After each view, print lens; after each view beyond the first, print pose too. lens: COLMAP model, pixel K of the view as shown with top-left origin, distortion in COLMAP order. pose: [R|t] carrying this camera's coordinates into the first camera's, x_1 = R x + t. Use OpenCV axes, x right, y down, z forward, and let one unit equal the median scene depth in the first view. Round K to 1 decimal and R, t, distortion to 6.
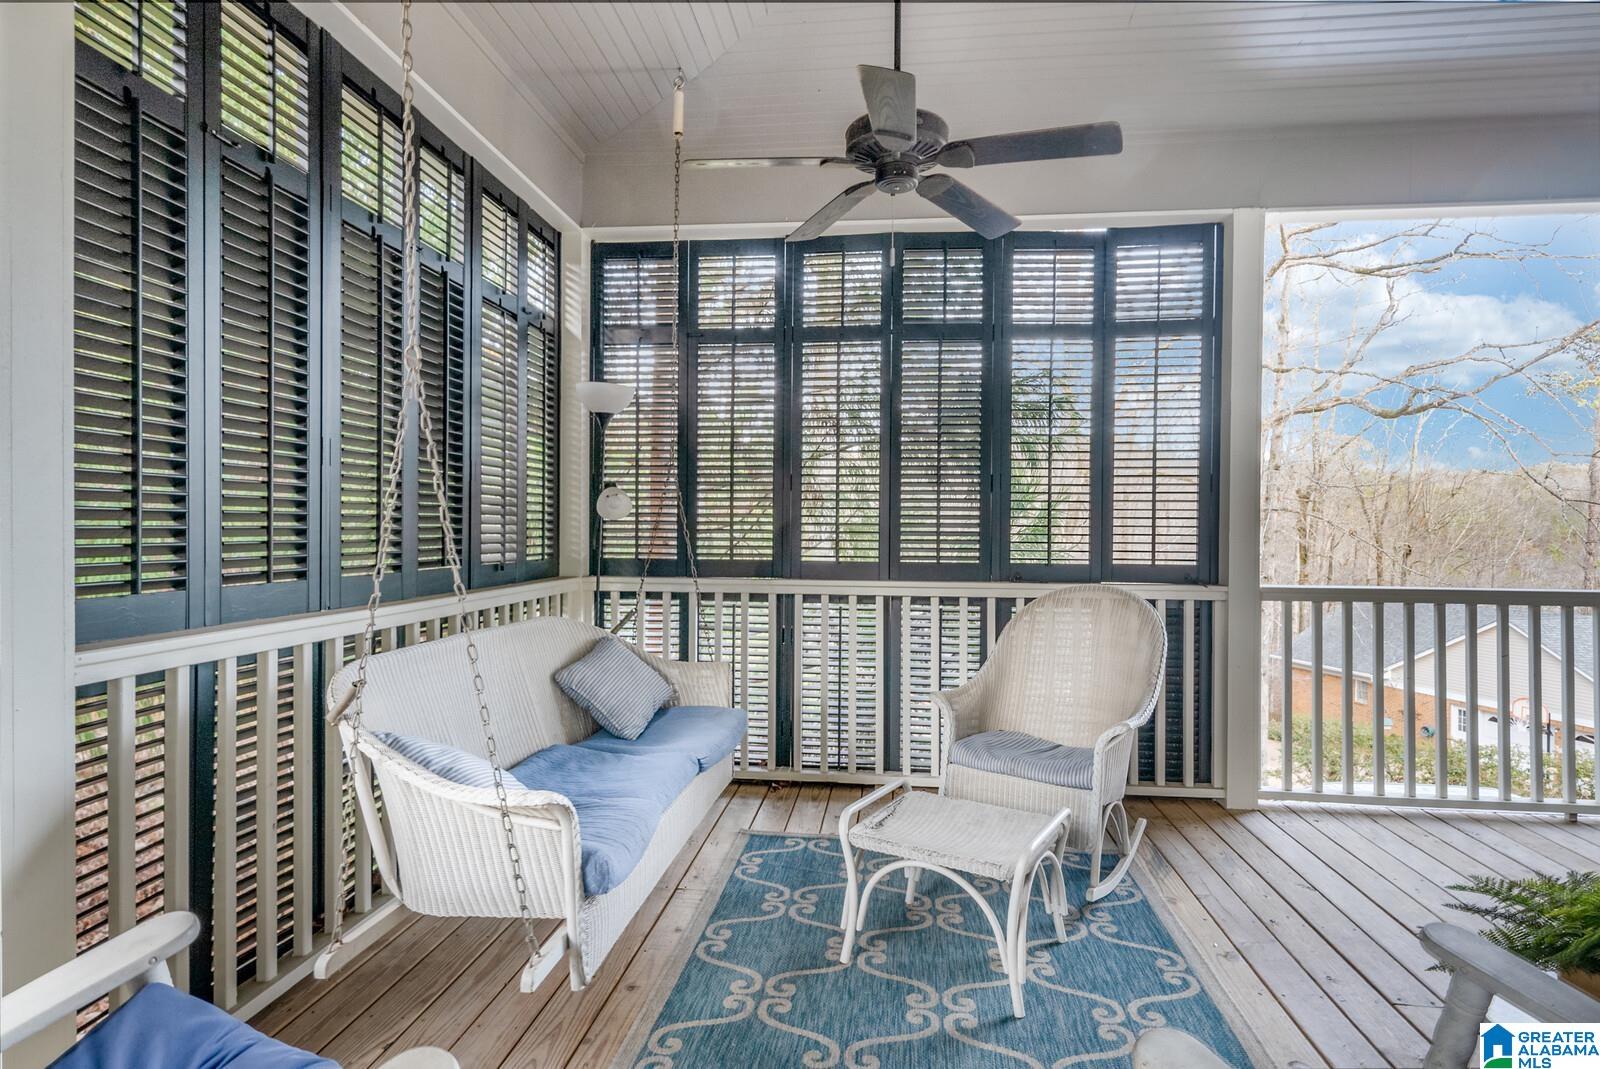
lens RADIAL K [[828.3, 0, 803.9], [0, 828.3, 532.3], [0, 0, 1]] dist [0.002587, 0.000465]
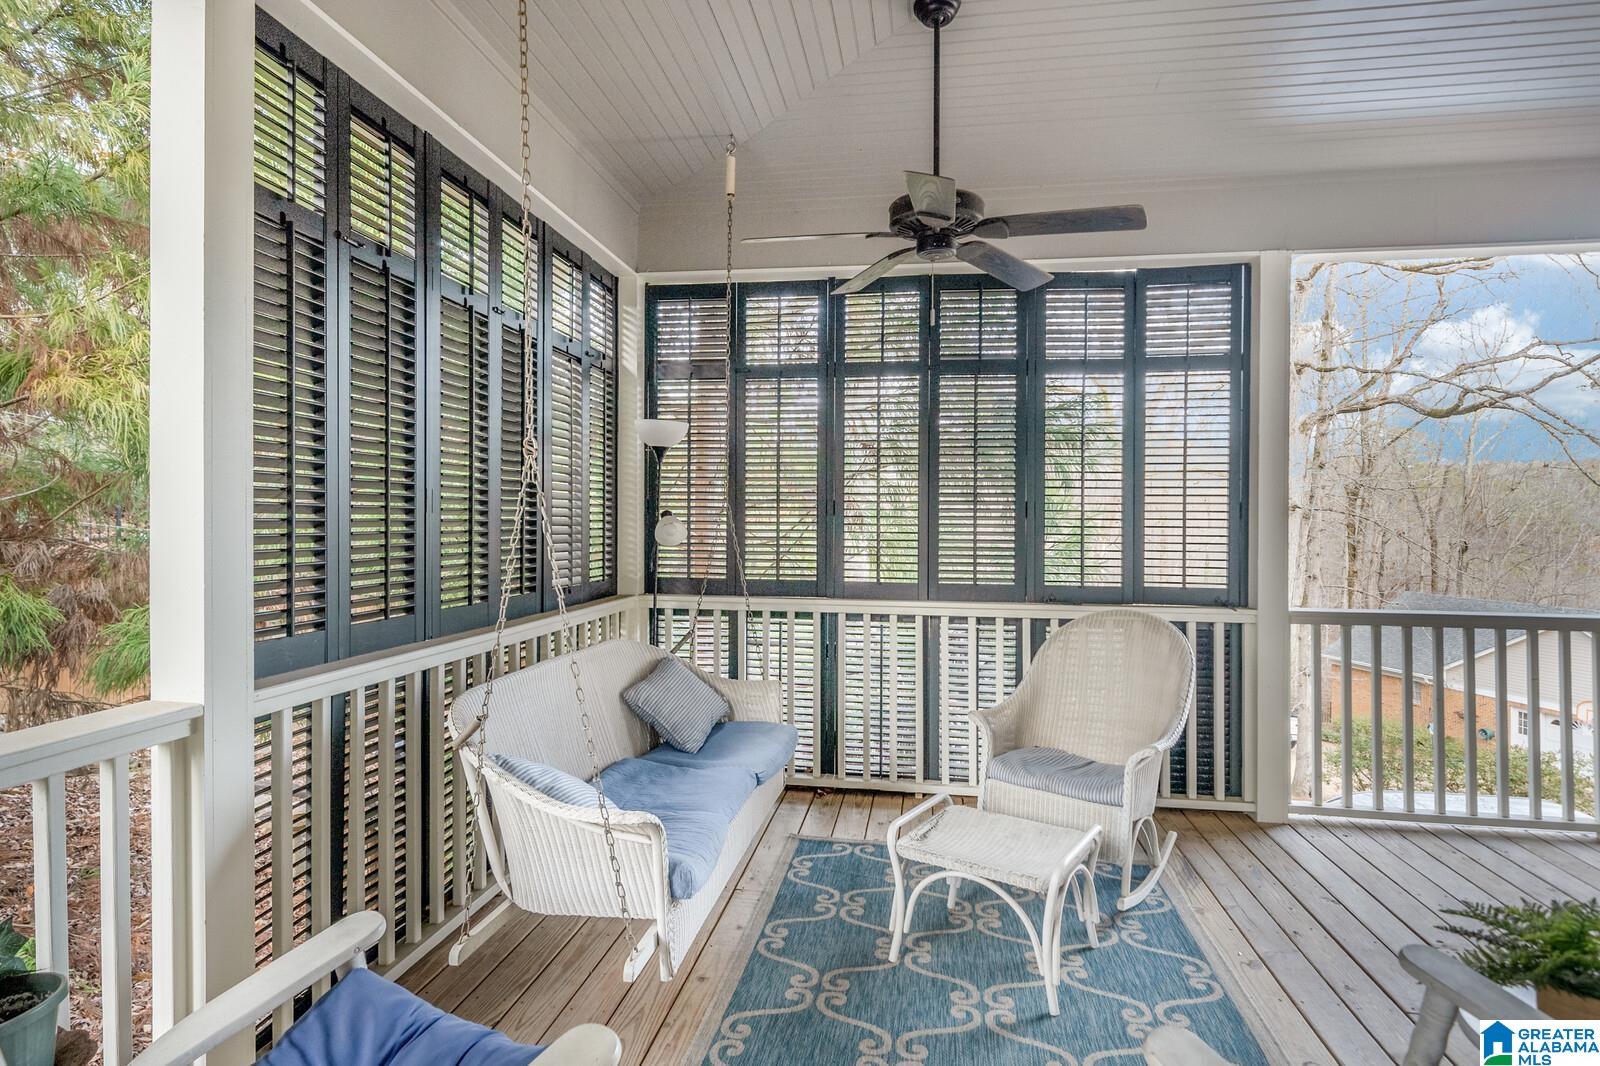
lens RADIAL K [[860.2, 0, 774.6], [0, 860.2, 516.0], [0, 0, 1]] dist [0.001562, 0.001560]
pose [[0.998085, -0.006848, -0.061473, -0.029850], [0.007431, 0.999929, 0.009264, -0.075829], [0.061406, -0.009703, 0.998066, -0.130775]]
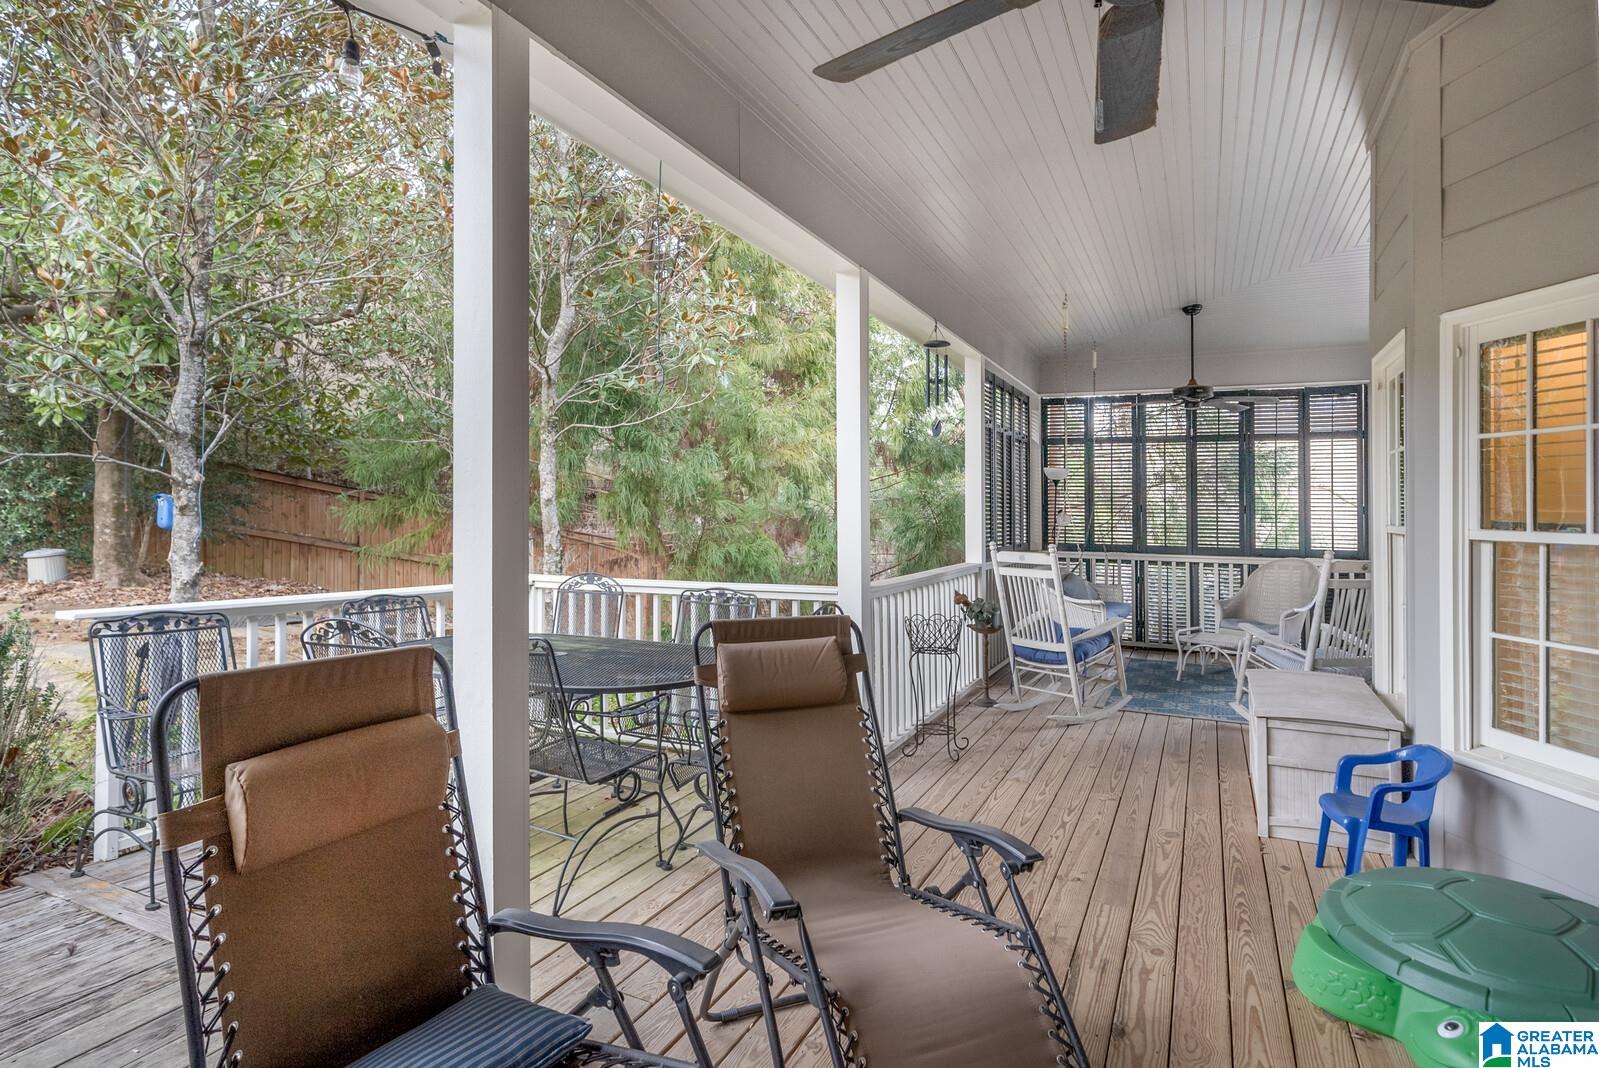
lens RADIAL K [[830.2, 0, 820.7], [0, 830.2, 481.5], [0, 0, 1]] dist [-0.000569, 0.000348]
pose [[0.952849, -0.015598, -0.303043, -0.191626], [0.012624, 0.999851, -0.011771, -0.143808], [0.303182, 0.007391, 0.952904, -1.608712]]
